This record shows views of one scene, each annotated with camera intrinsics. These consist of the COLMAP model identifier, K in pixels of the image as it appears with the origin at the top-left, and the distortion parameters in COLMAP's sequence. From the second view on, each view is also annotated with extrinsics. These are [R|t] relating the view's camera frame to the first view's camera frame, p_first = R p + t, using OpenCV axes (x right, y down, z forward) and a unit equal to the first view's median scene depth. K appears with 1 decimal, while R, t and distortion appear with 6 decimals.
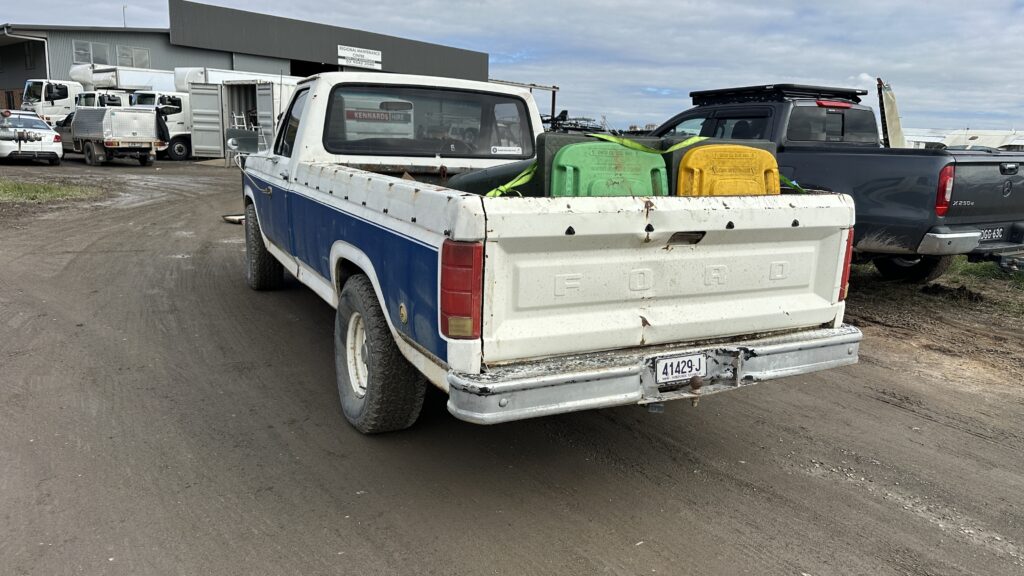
lens RADIAL K [[710.4, 0, 486.0], [0, 710.4, 291.2], [0, 0, 1]] dist [0.062114, -0.072364]
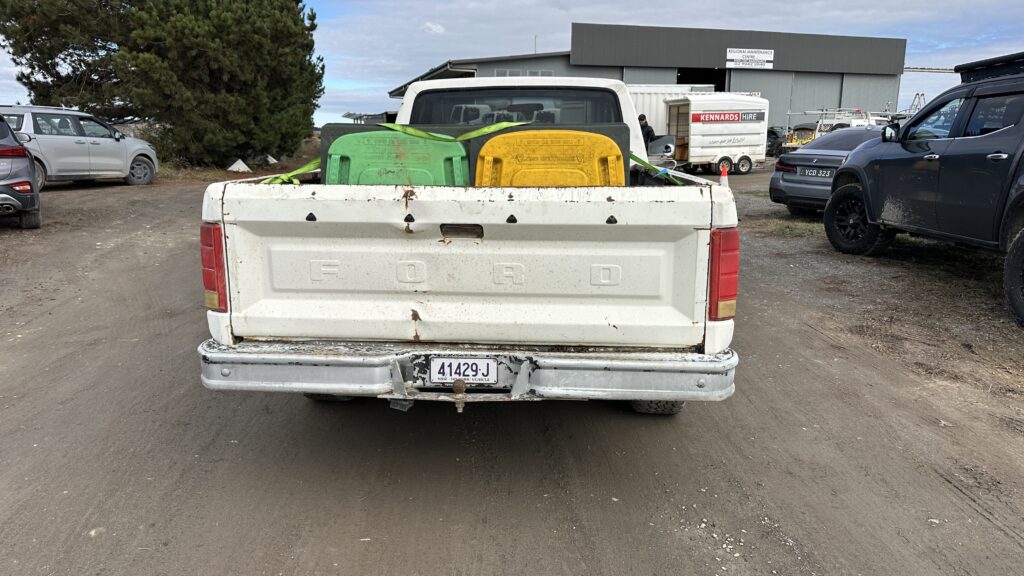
lens RADIAL K [[710.4, 0, 563.1], [0, 710.4, 278.5], [0, 0, 1]] dist [0.062114, -0.072364]
pose [[0.855203, 0.065486, -0.514140, 0.861545], [-0.078468, 0.996910, -0.003544, -0.019100], [0.512319, 0.043374, 0.857699, 0.267410]]
